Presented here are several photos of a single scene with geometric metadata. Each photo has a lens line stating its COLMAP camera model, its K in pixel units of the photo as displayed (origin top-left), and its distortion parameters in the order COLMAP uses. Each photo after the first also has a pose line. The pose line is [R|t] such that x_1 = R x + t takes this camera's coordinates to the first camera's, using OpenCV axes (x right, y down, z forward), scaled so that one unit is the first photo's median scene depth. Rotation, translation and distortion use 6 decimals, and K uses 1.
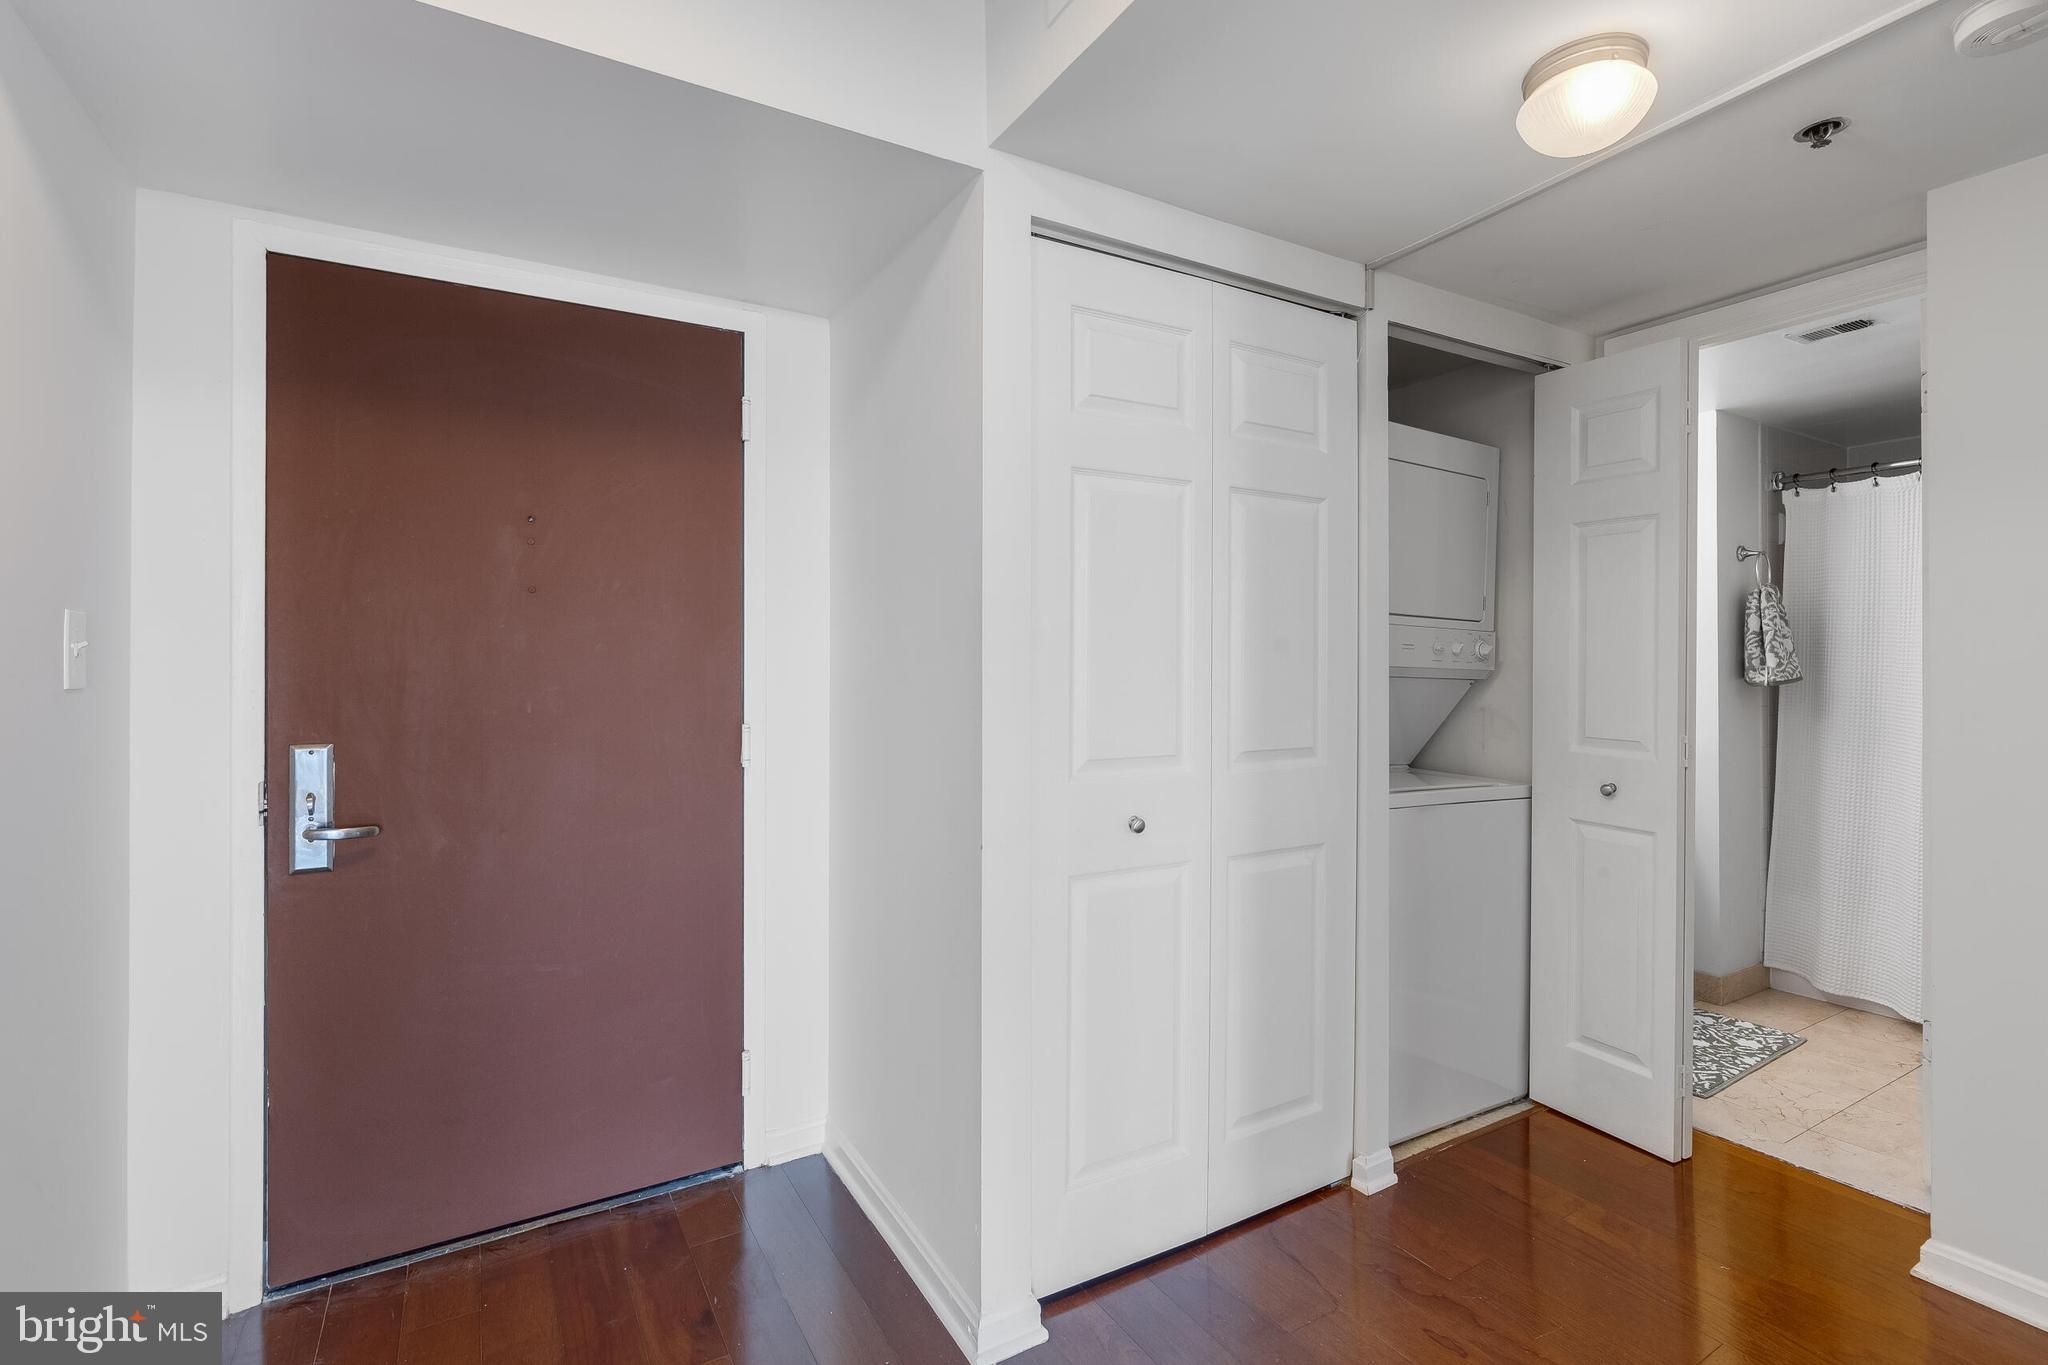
lens RADIAL K [[938.5, 0, 1028.3], [0, 938.5, 648.9], [0, 0, 1]] dist [0.003106, -0.000657]
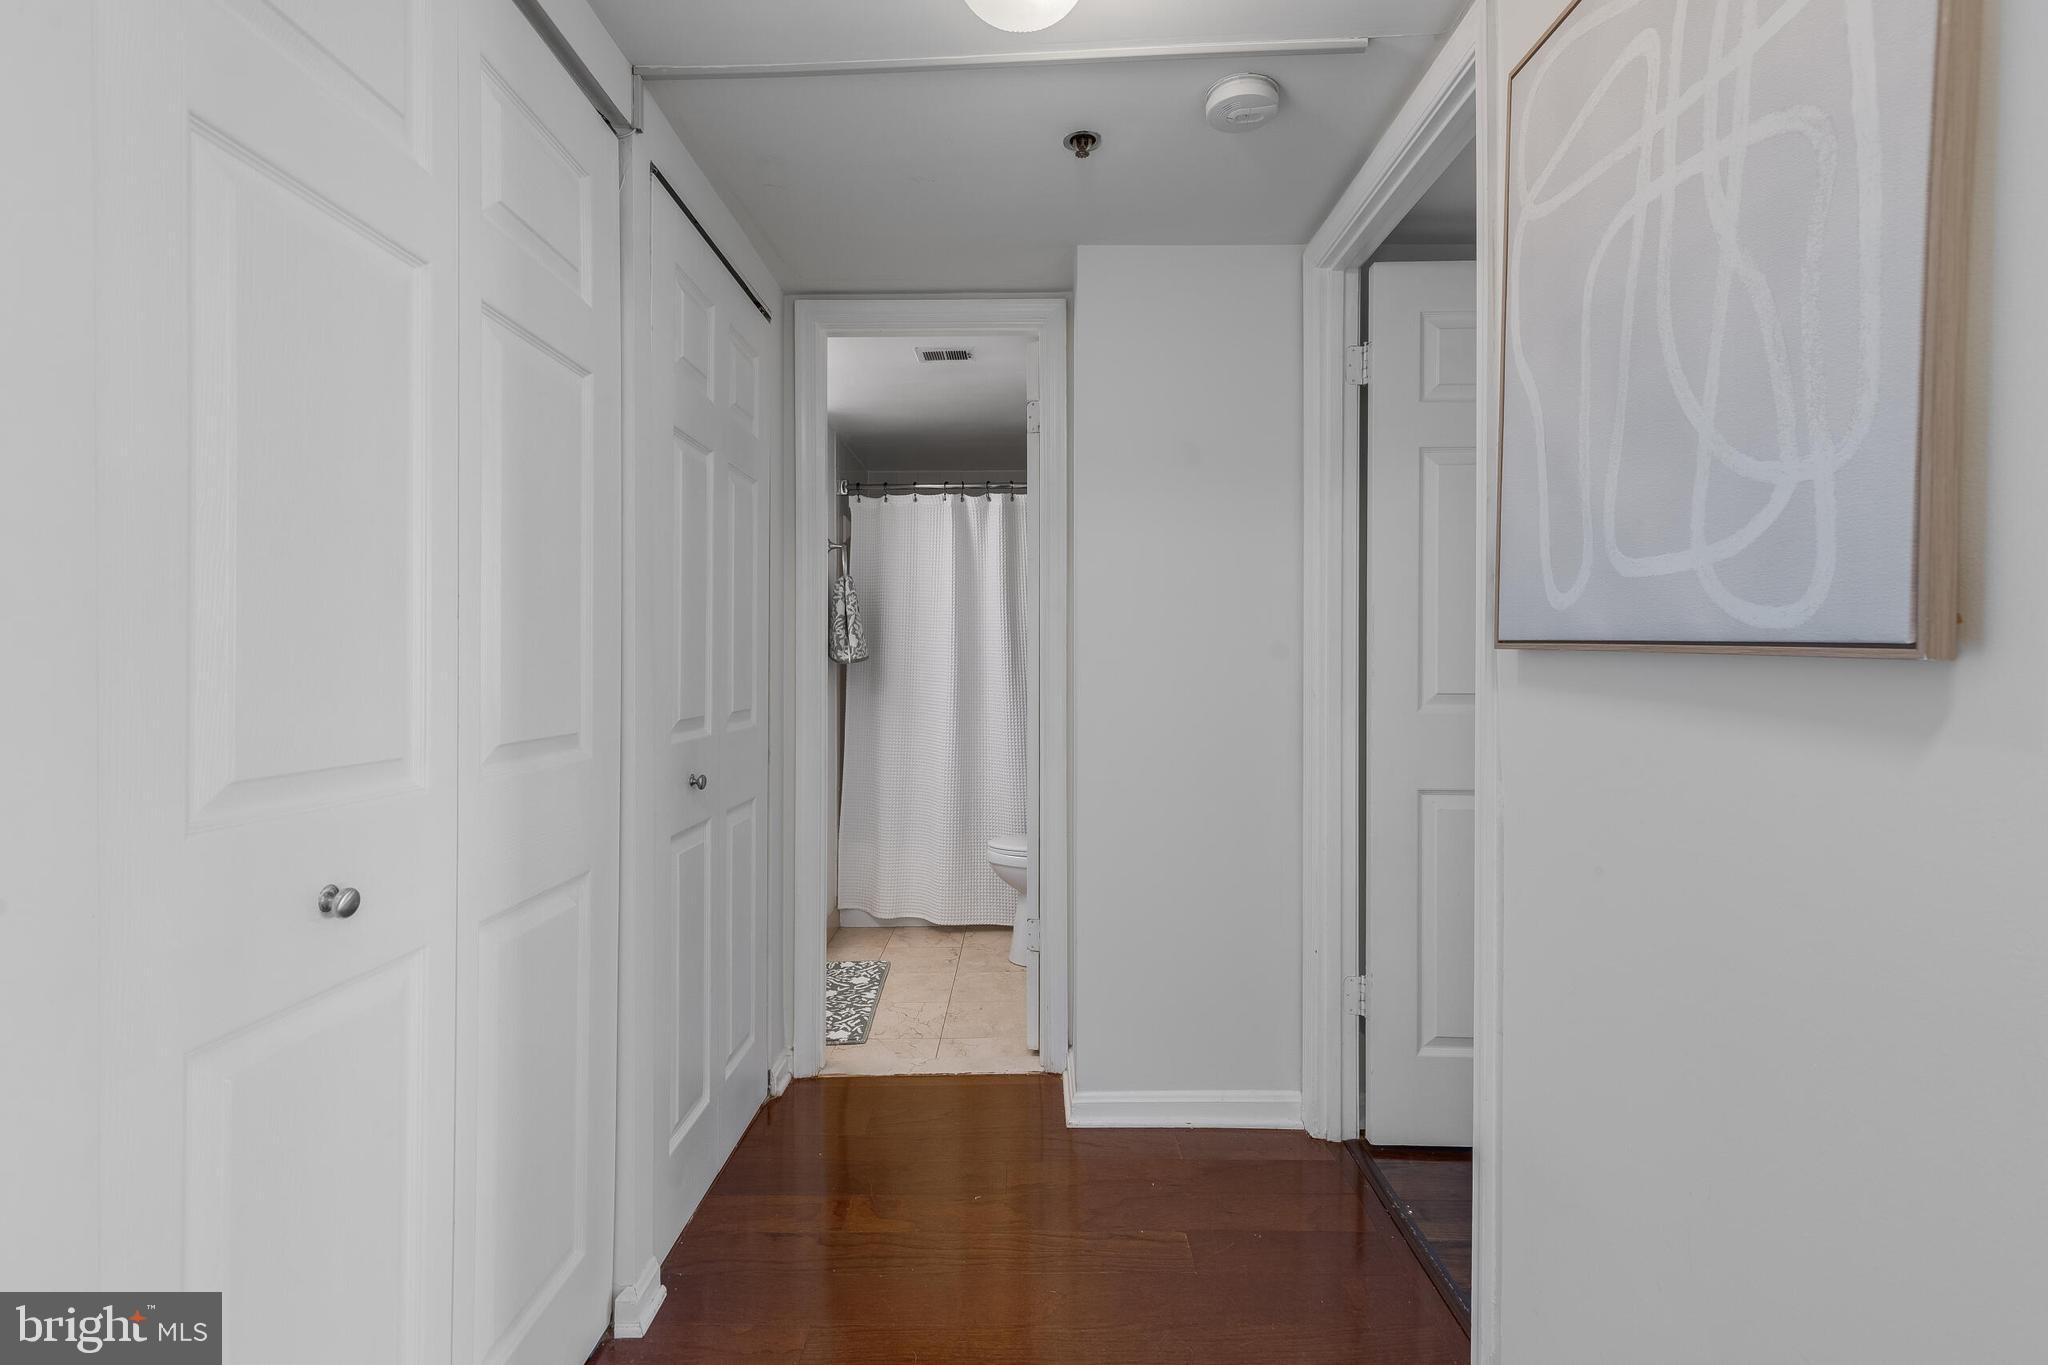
lens RADIAL K [[923.8, 0, 1021.4], [0, 923.8, 666.5], [0, 0, 1]] dist [0.002040, -0.000633]
pose [[0.516200, -0.003287, 0.856462, -0.075644], [-0.010737, 0.999889, 0.010309, 0.033544], [-0.856401, -0.014517, 0.516108, 0.276912]]
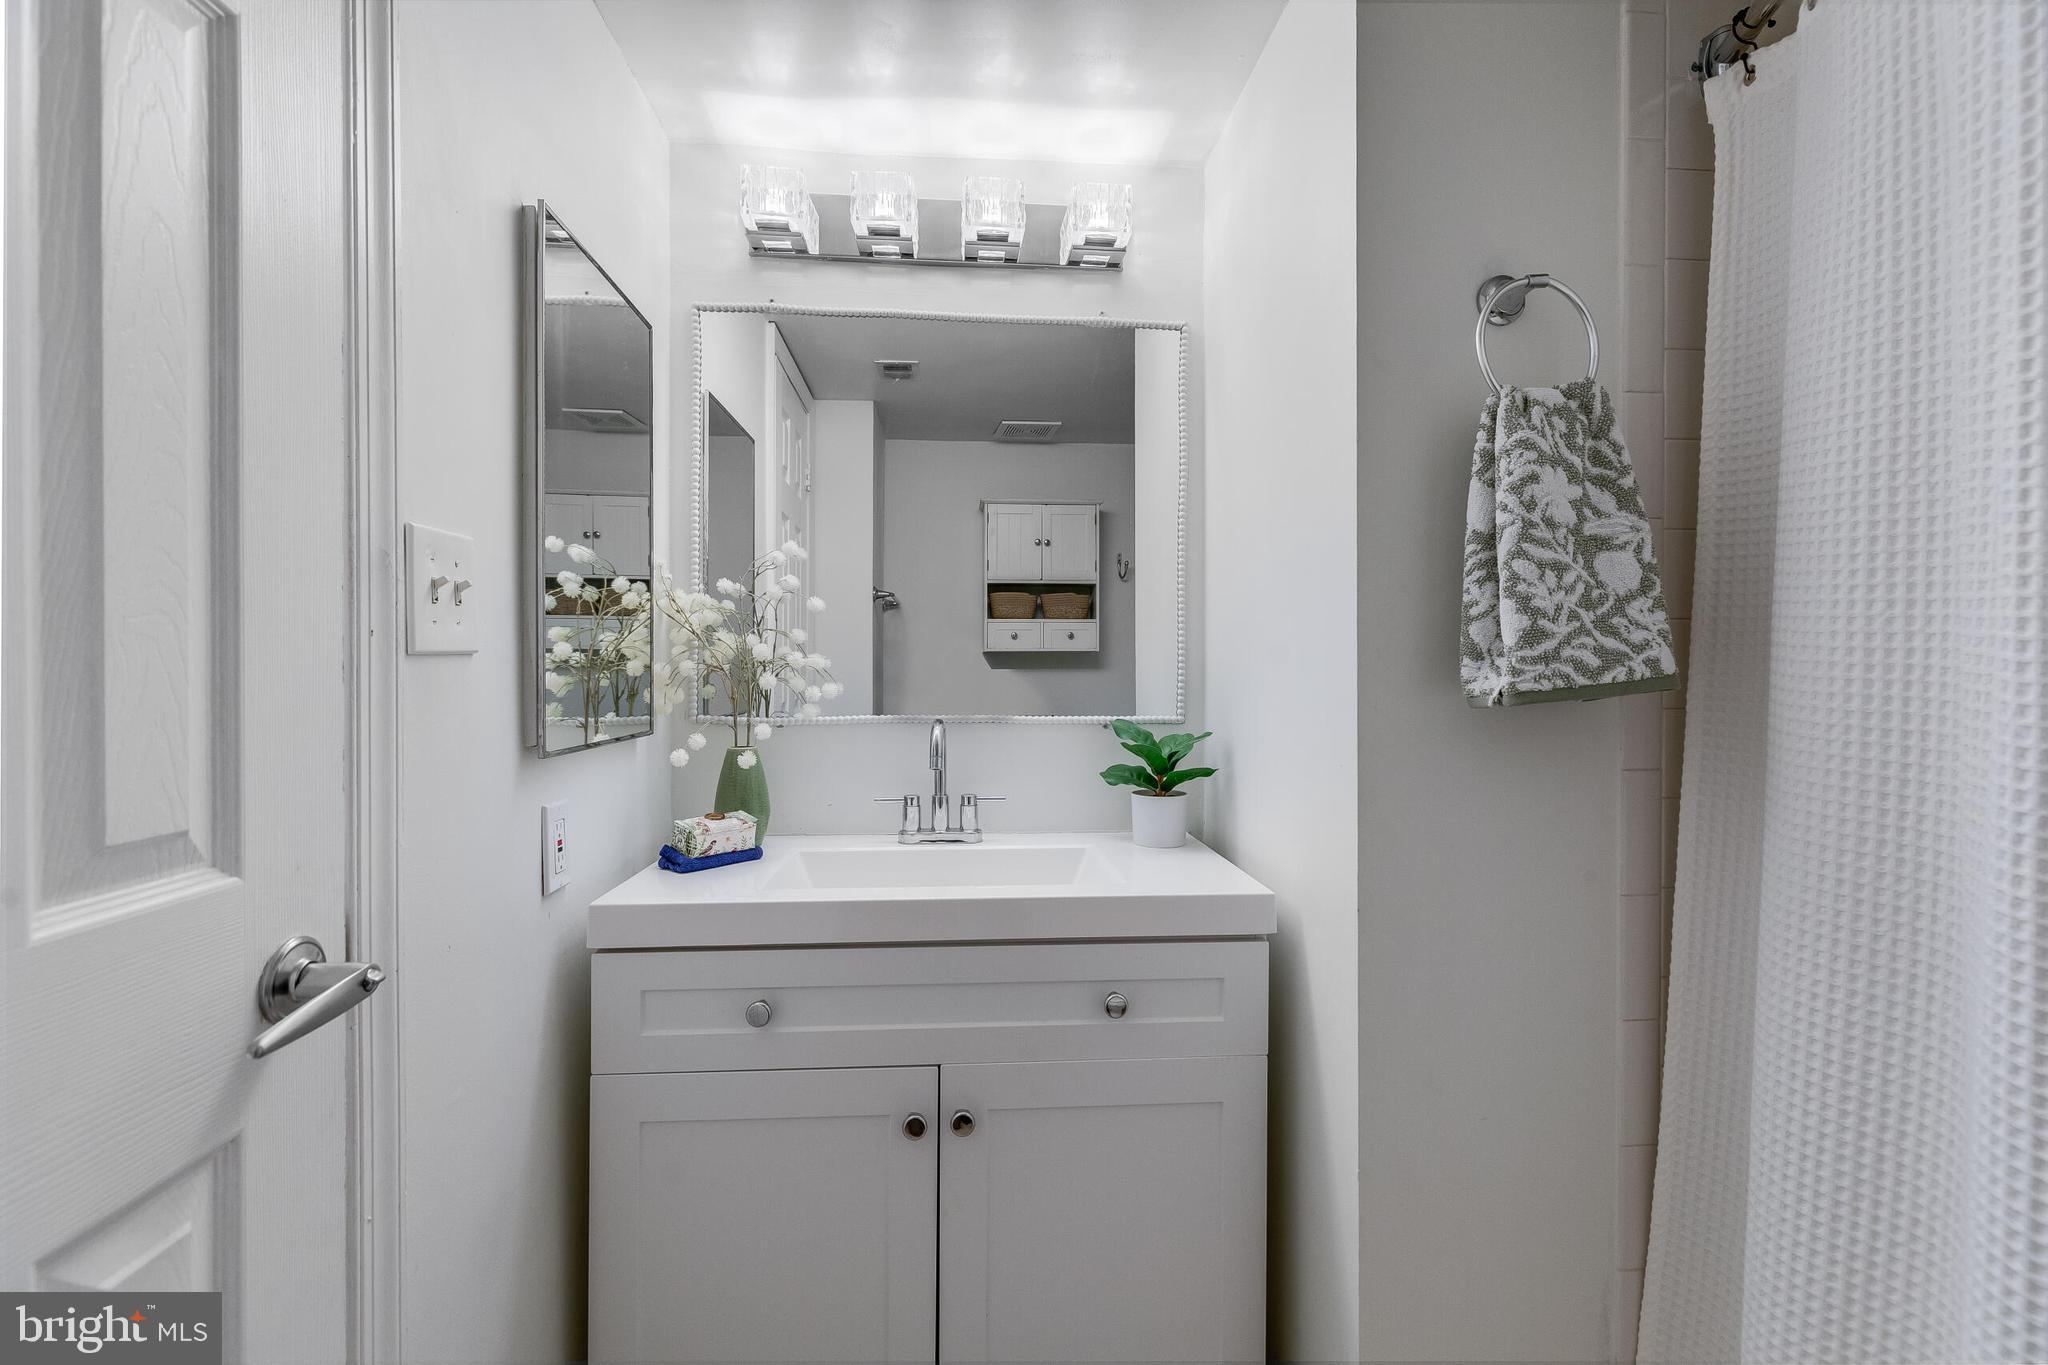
lens RADIAL K [[898.5, 0, 1024.0], [0, 898.5, 682.5], [0, 0, 1]] dist [-0.000008, -0.000169]
pose [[0.904780, 0.008660, -0.425792, 0.876802], [0.003077, 0.999634, 0.026870, 0.026154], [0.425869, -0.025621, 0.904422, 0.761320]]
